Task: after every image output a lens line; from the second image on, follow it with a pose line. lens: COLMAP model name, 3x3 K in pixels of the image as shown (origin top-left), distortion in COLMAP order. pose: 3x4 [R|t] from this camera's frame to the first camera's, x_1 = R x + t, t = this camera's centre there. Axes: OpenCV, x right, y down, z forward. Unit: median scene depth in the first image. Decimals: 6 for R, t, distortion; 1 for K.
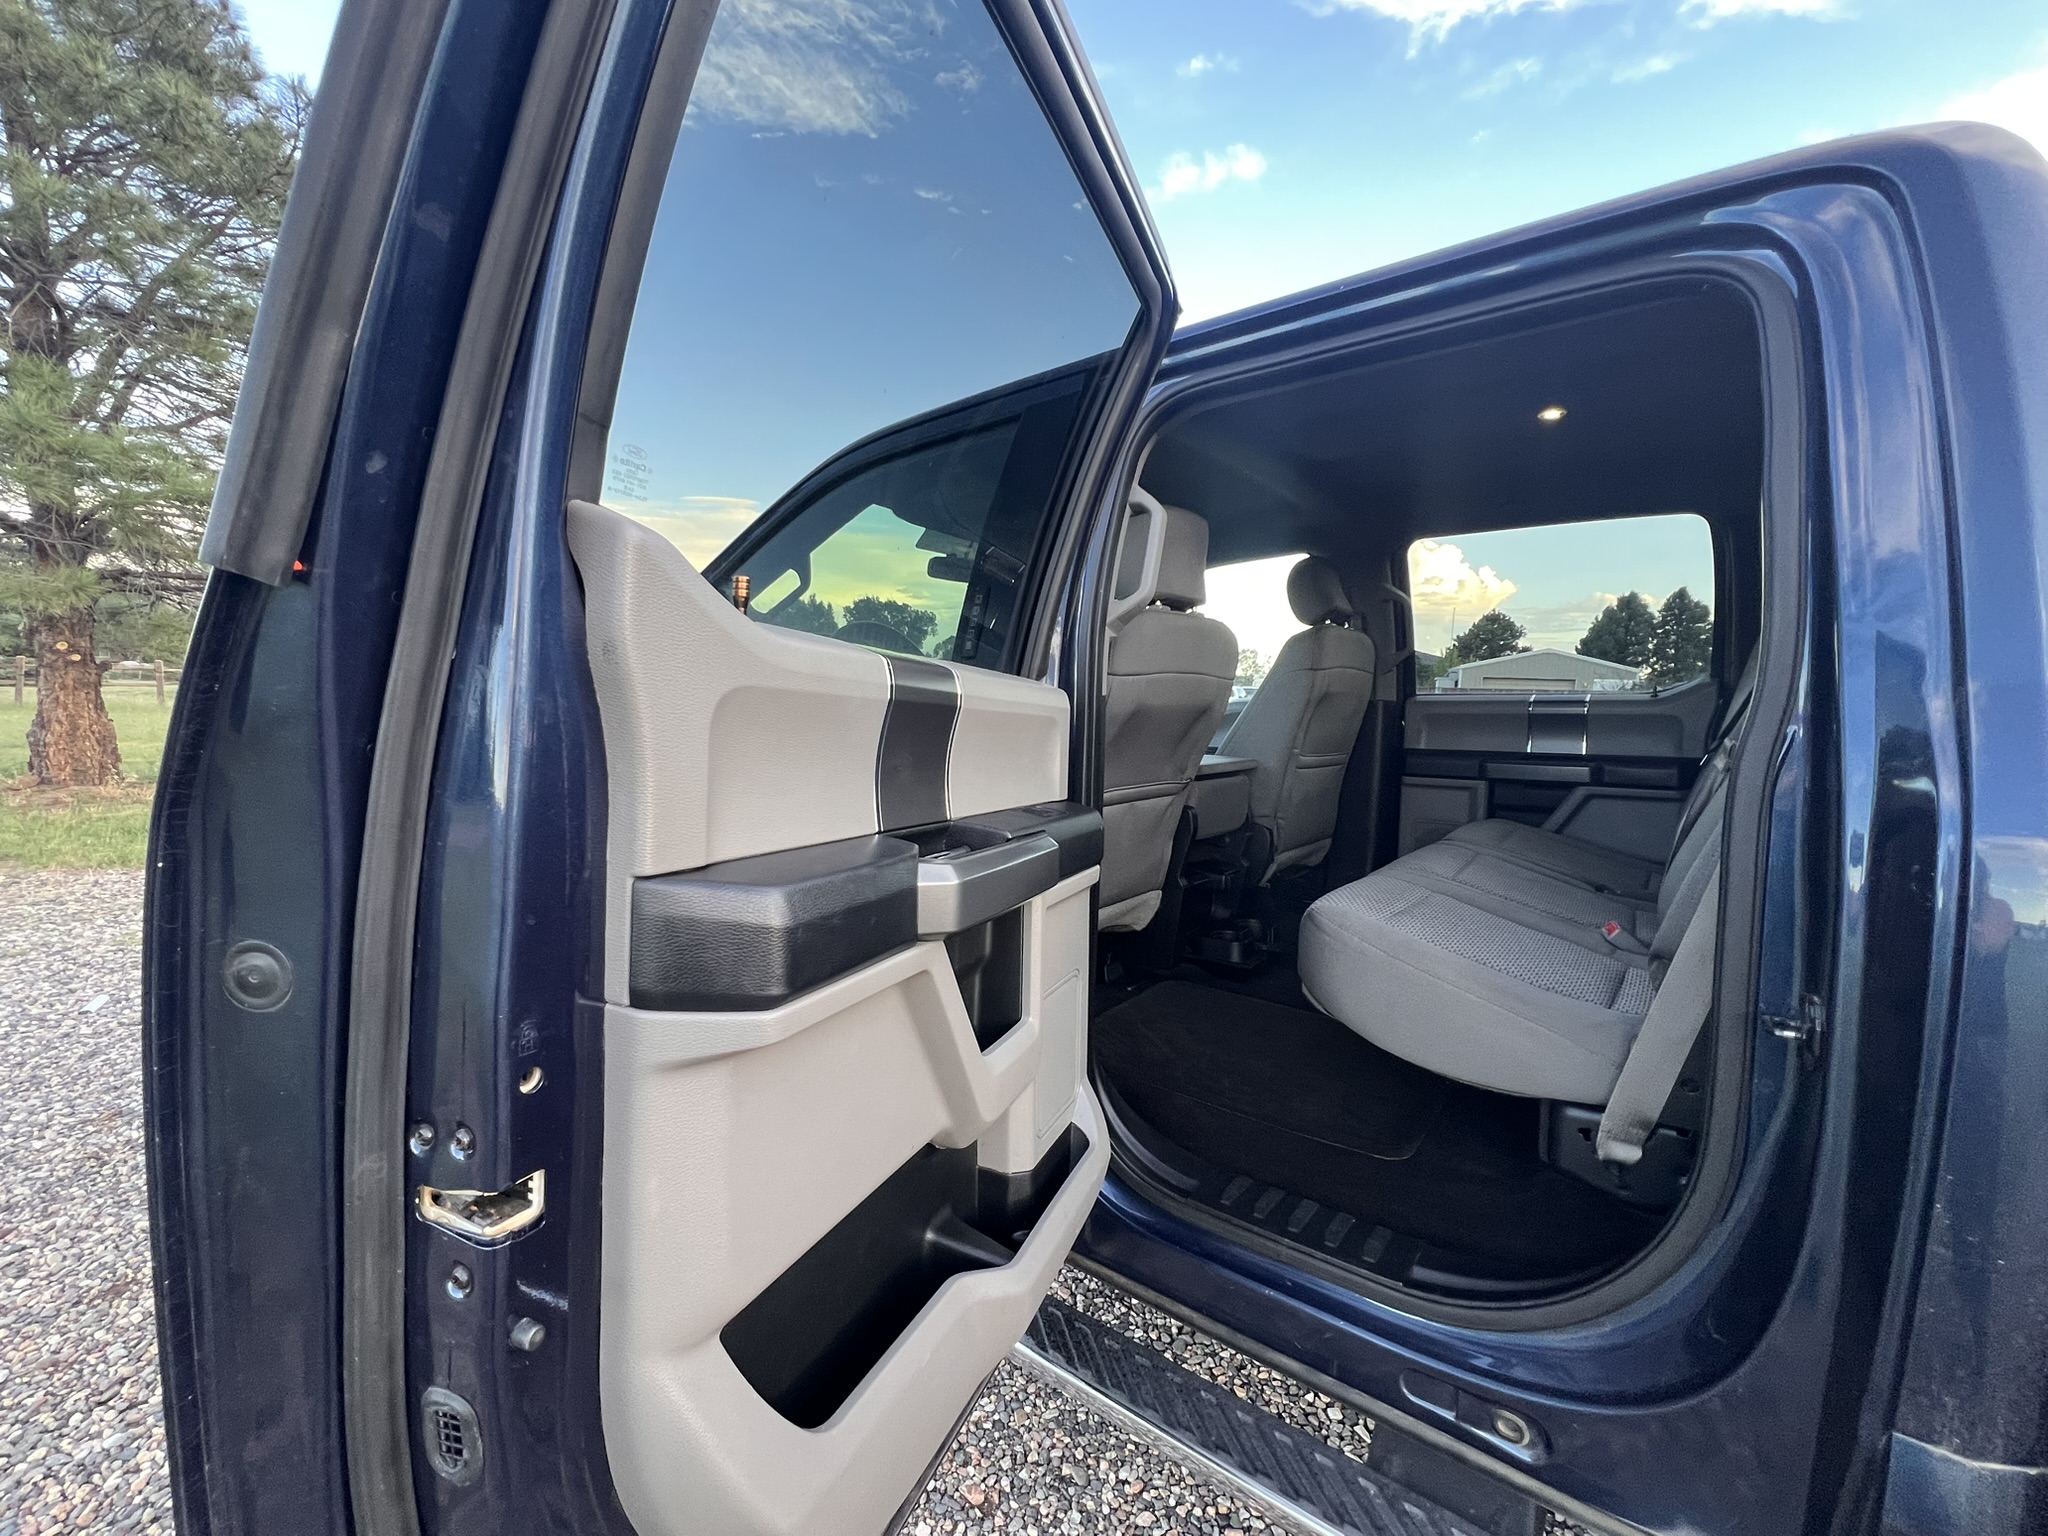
lens RADIAL K [[845.1, 0, 1020.4], [0, 845.1, 759.2], [0, 0, 1]] dist [-0.002005, 0.000484]
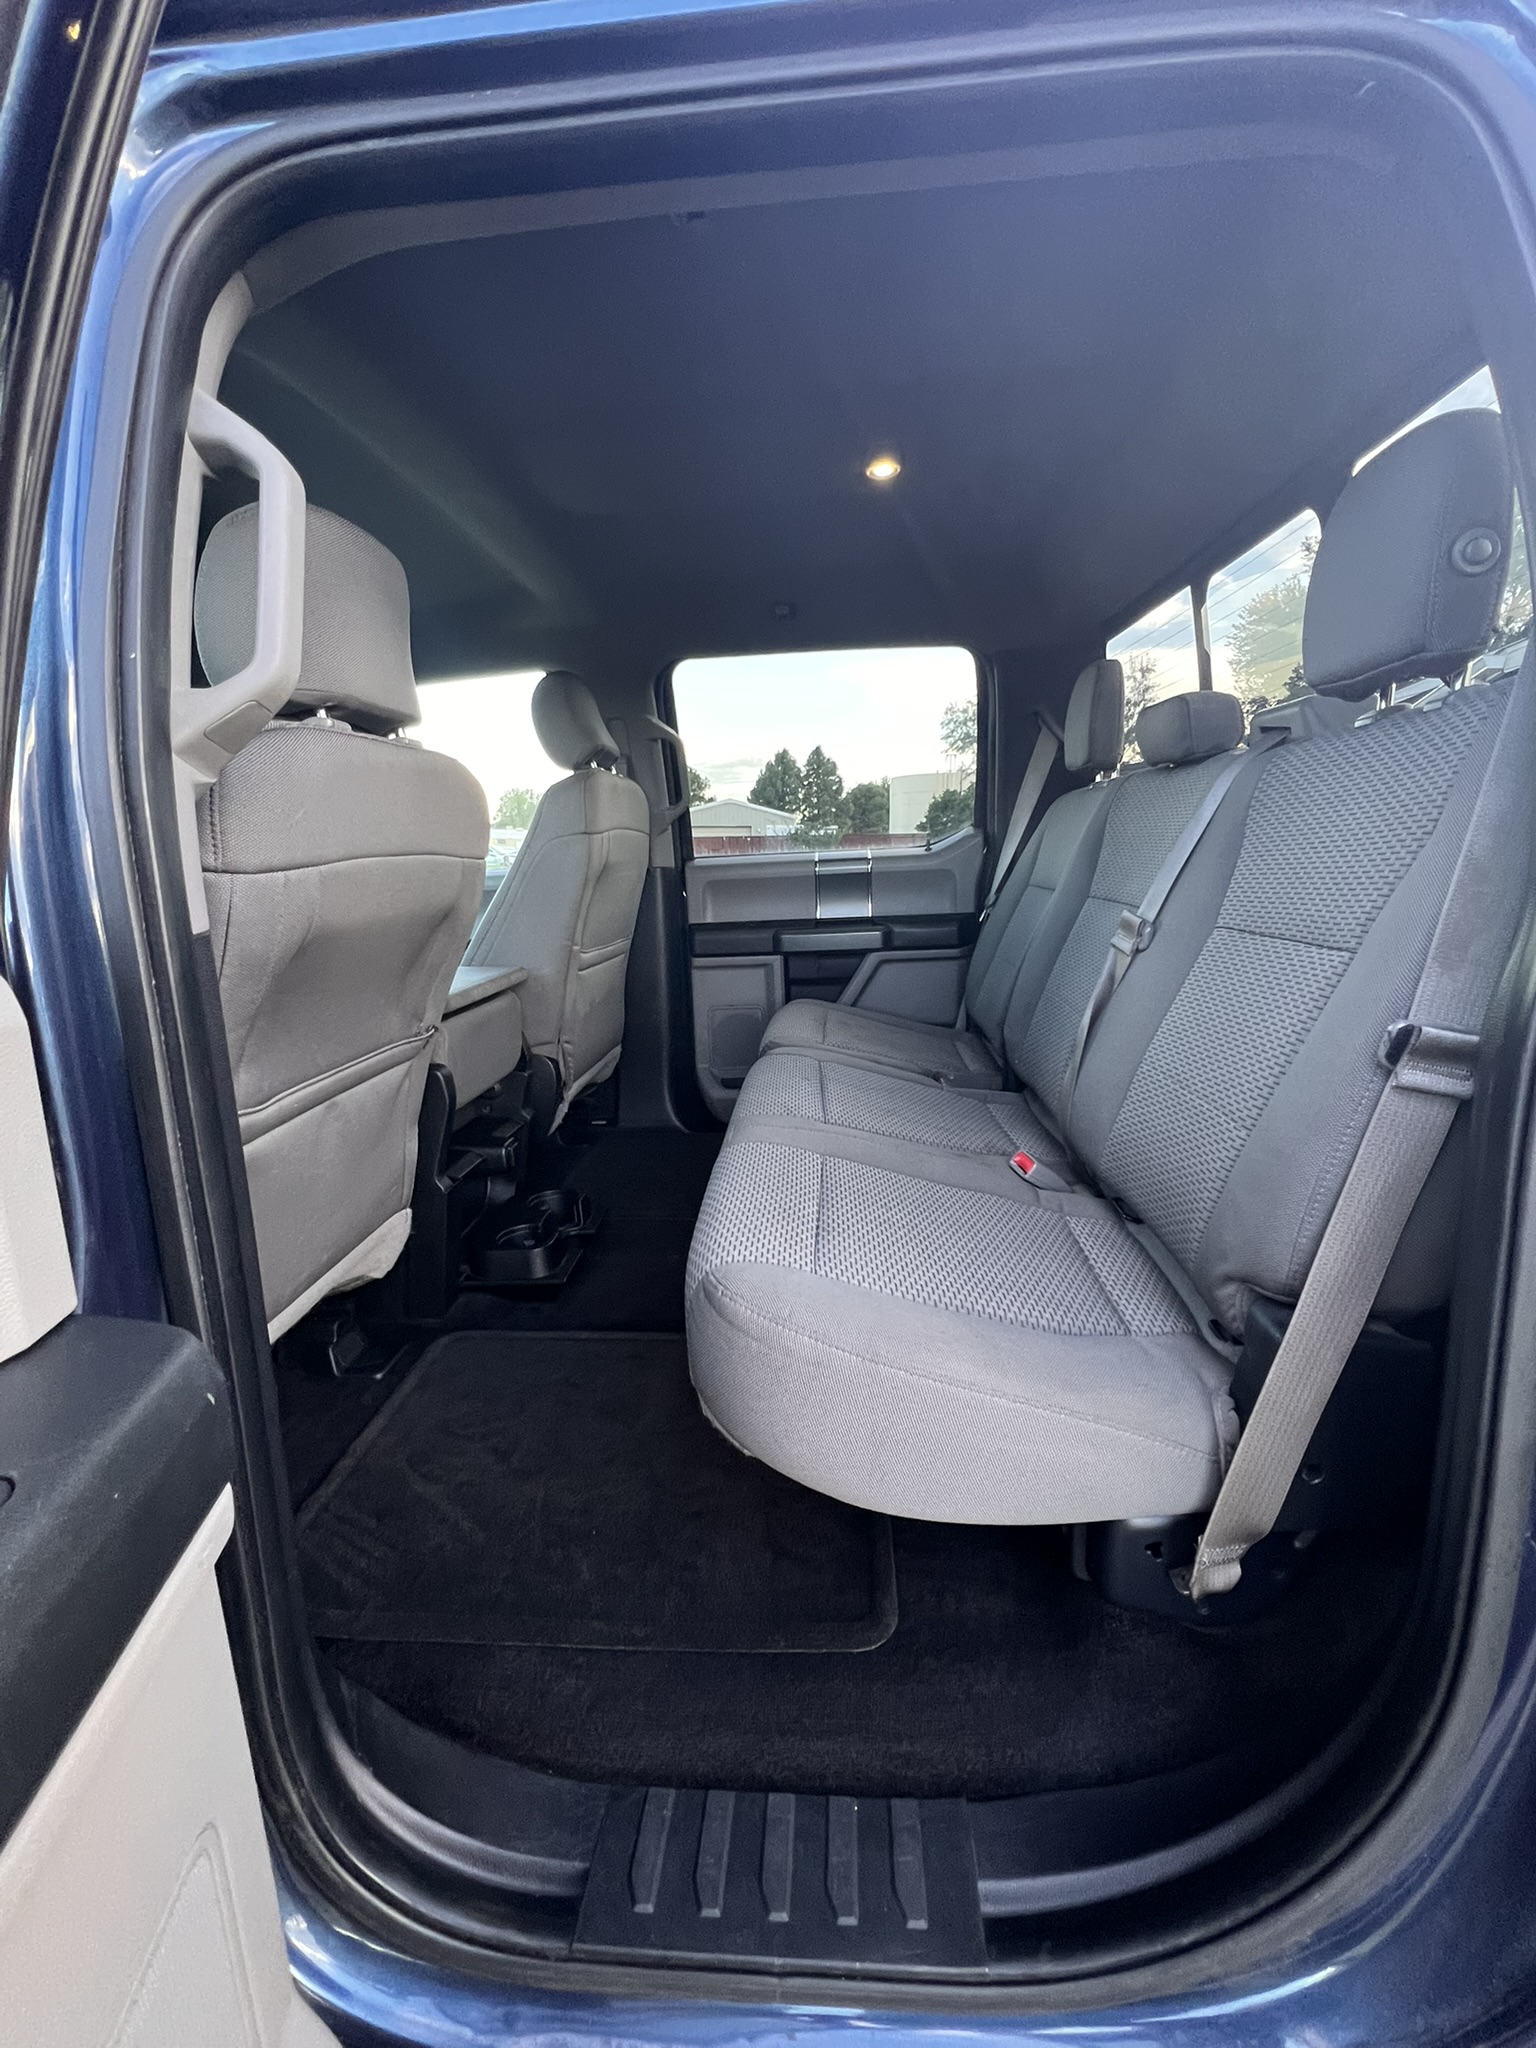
lens RADIAL K [[845.1, 0, 769.2], [0, 845.1, 1017.8], [0, 0, 1]] dist [-0.002005, 0.000484]
pose [[0.822135, -0.153123, 0.548313, 0.057138], [0.086269, 0.985535, 0.145873, -0.042923], [-0.562718, -0.072625, 0.823452, 0.310778]]
